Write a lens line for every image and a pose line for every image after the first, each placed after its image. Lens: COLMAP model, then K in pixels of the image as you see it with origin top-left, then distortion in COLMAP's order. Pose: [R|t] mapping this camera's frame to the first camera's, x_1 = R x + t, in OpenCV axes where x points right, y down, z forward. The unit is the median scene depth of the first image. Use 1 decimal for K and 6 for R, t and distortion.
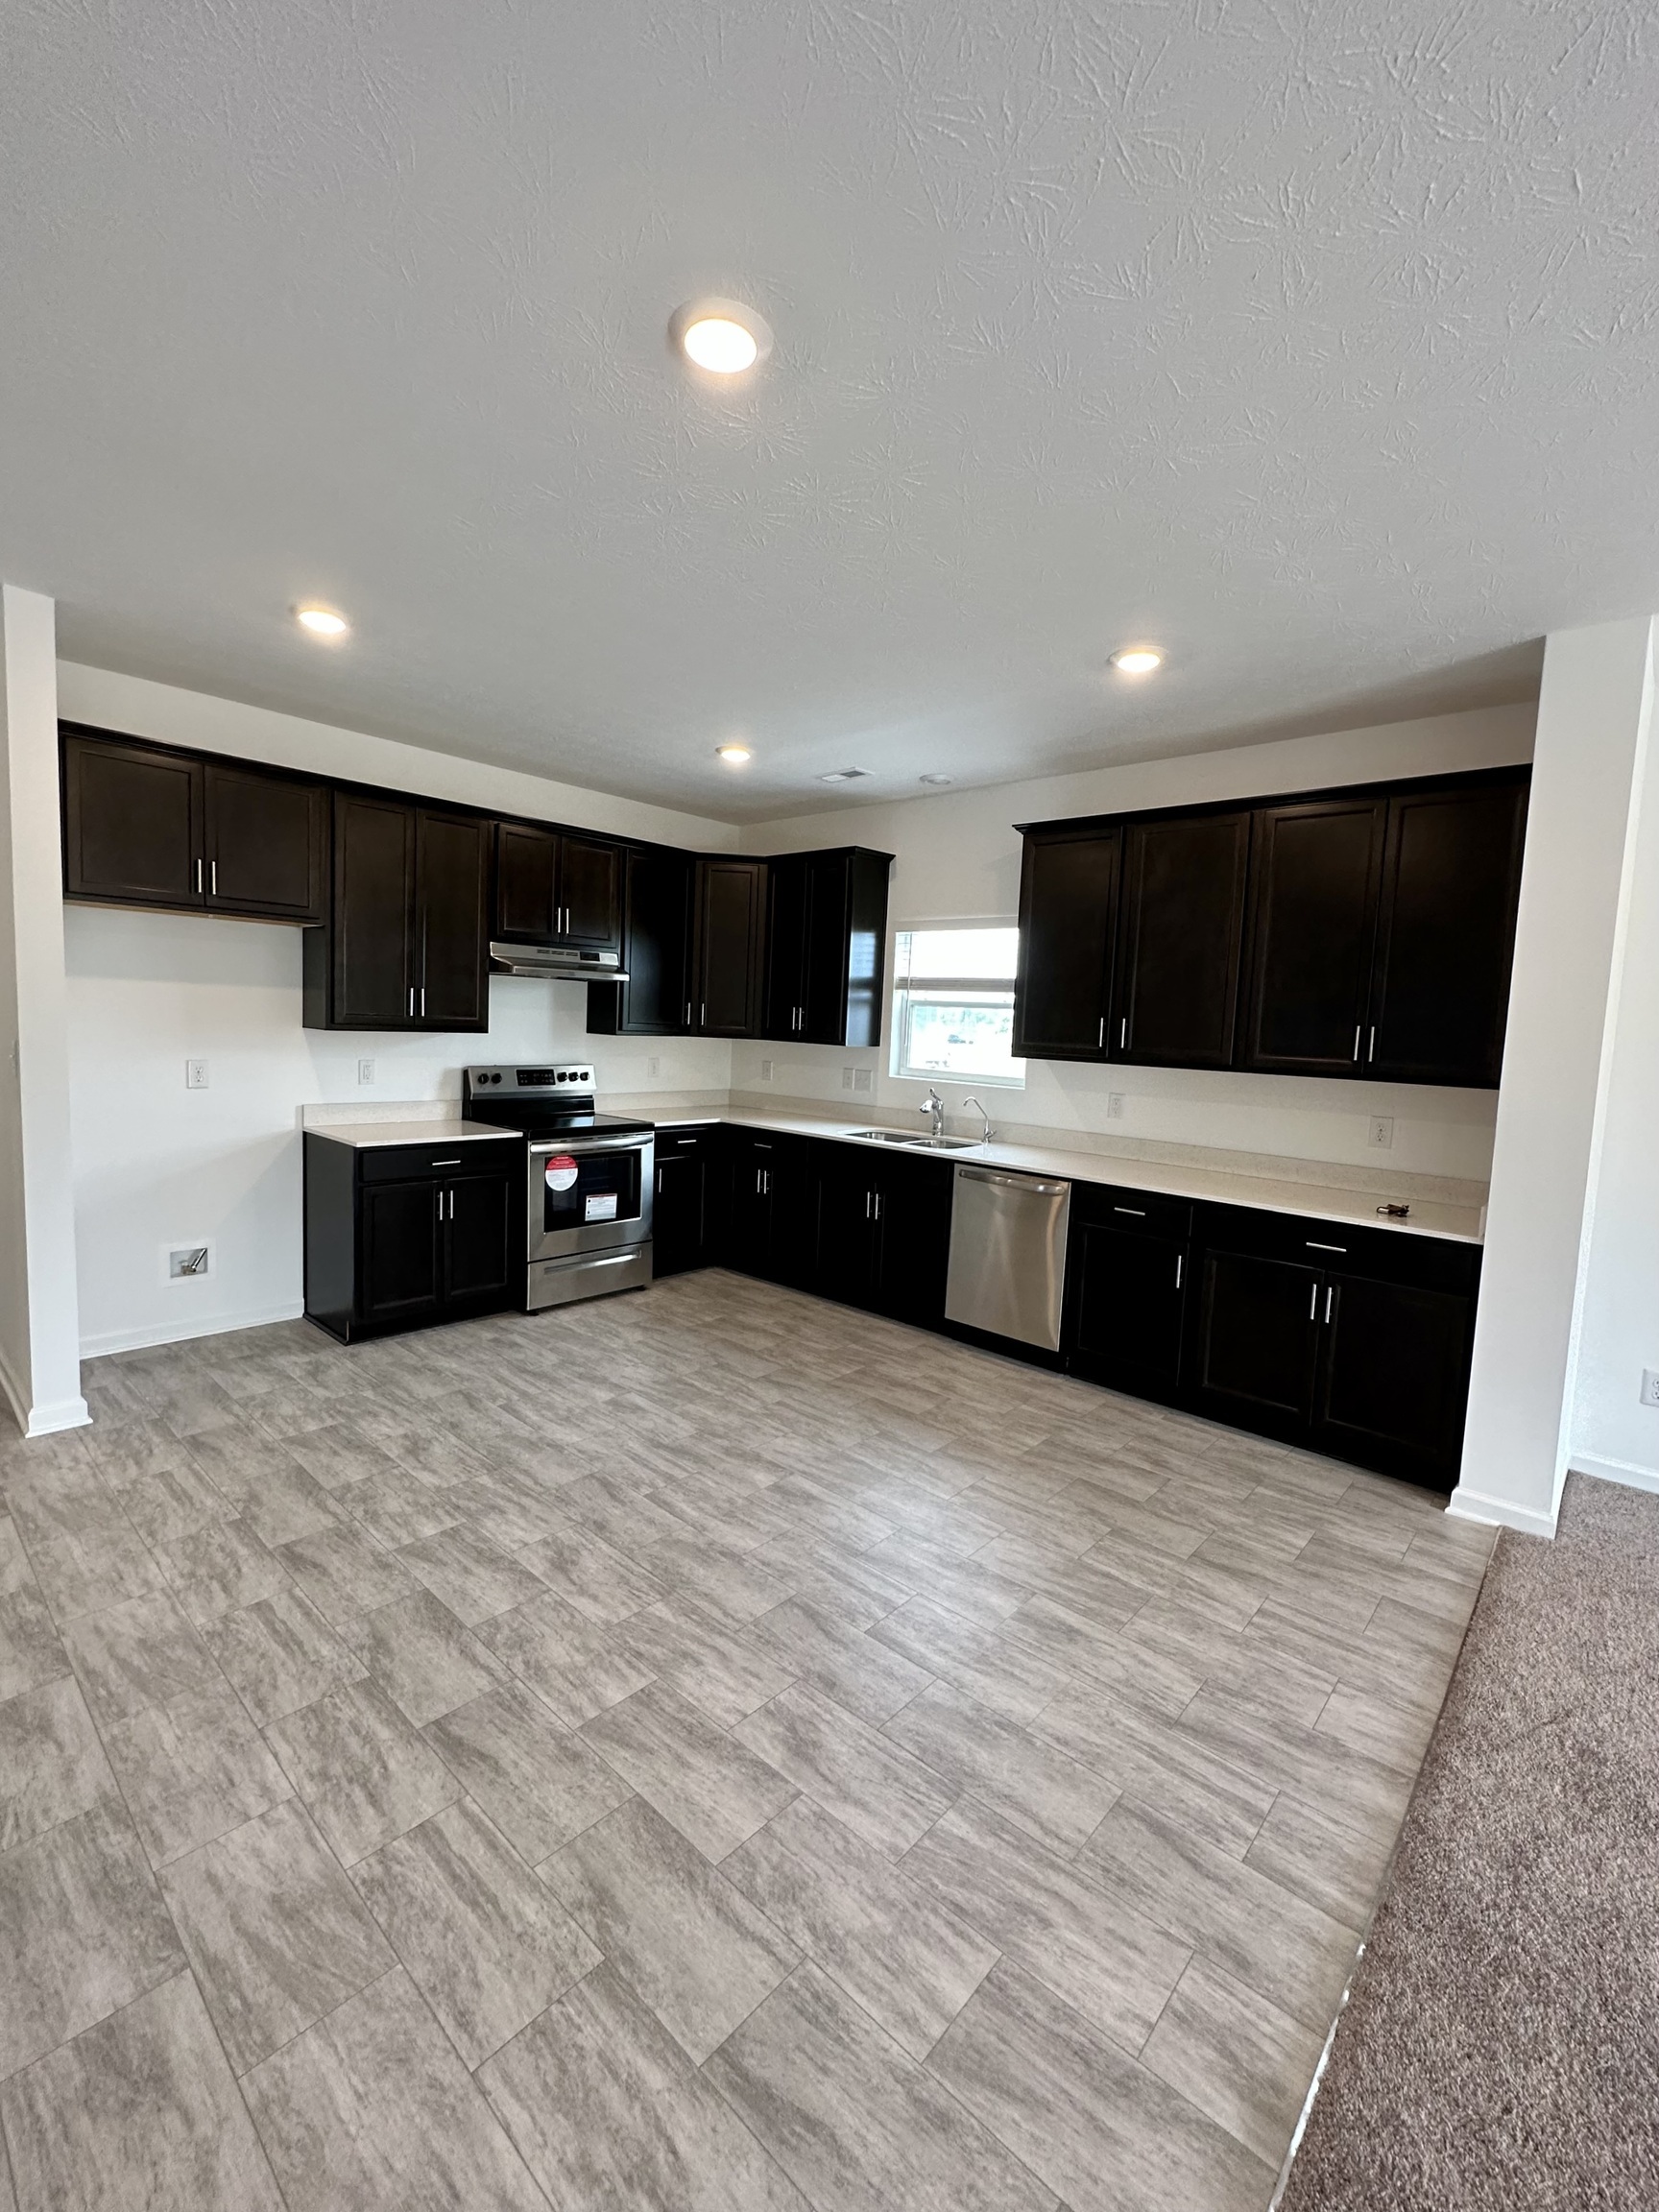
lens RADIAL K [[936.4, 0, 815.0], [0, 936.4, 1102.8], [0, 0, 1]] dist [-0.000348, 0.000528]
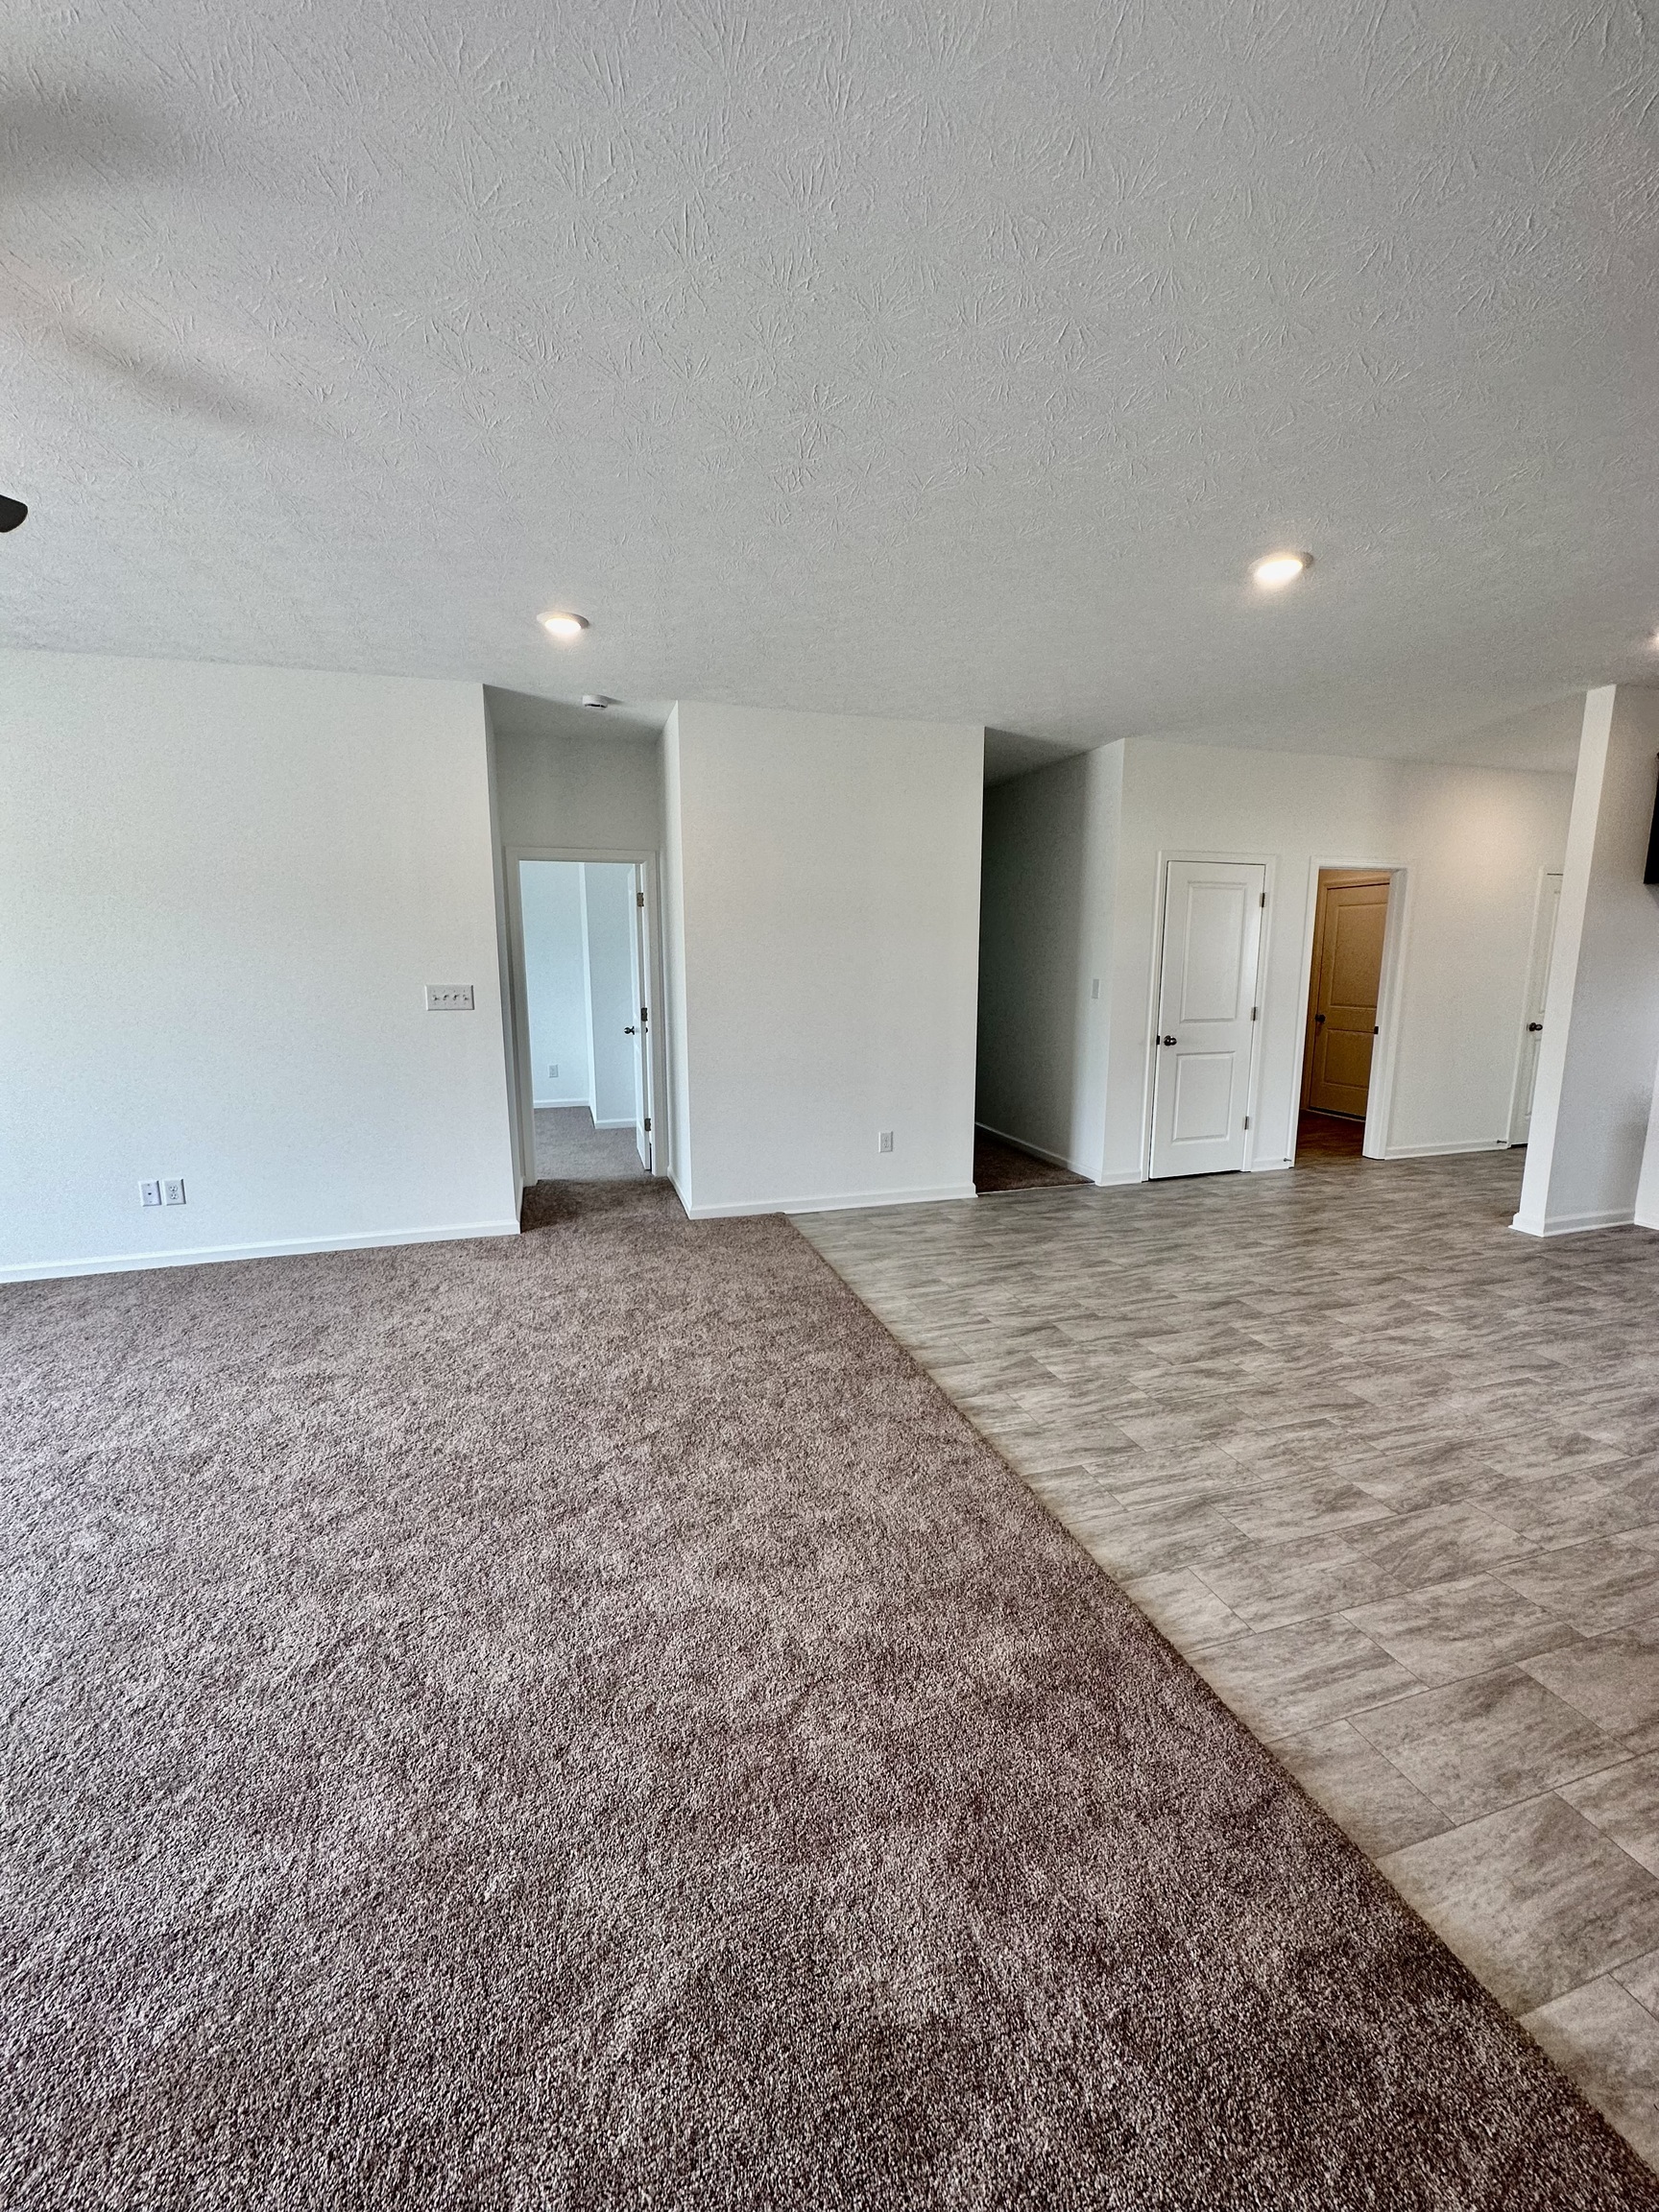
lens RADIAL K [[881.1, 0, 829.5], [0, 881.1, 1106.0], [0, 0, 1]] dist [-0.001813, -0.000773]
pose [[-0.507203, 0.103628, -0.855574, 1.612156], [-0.097308, 0.979510, 0.176326, -0.006208], [0.856316, 0.172687, -0.486726, 1.073871]]
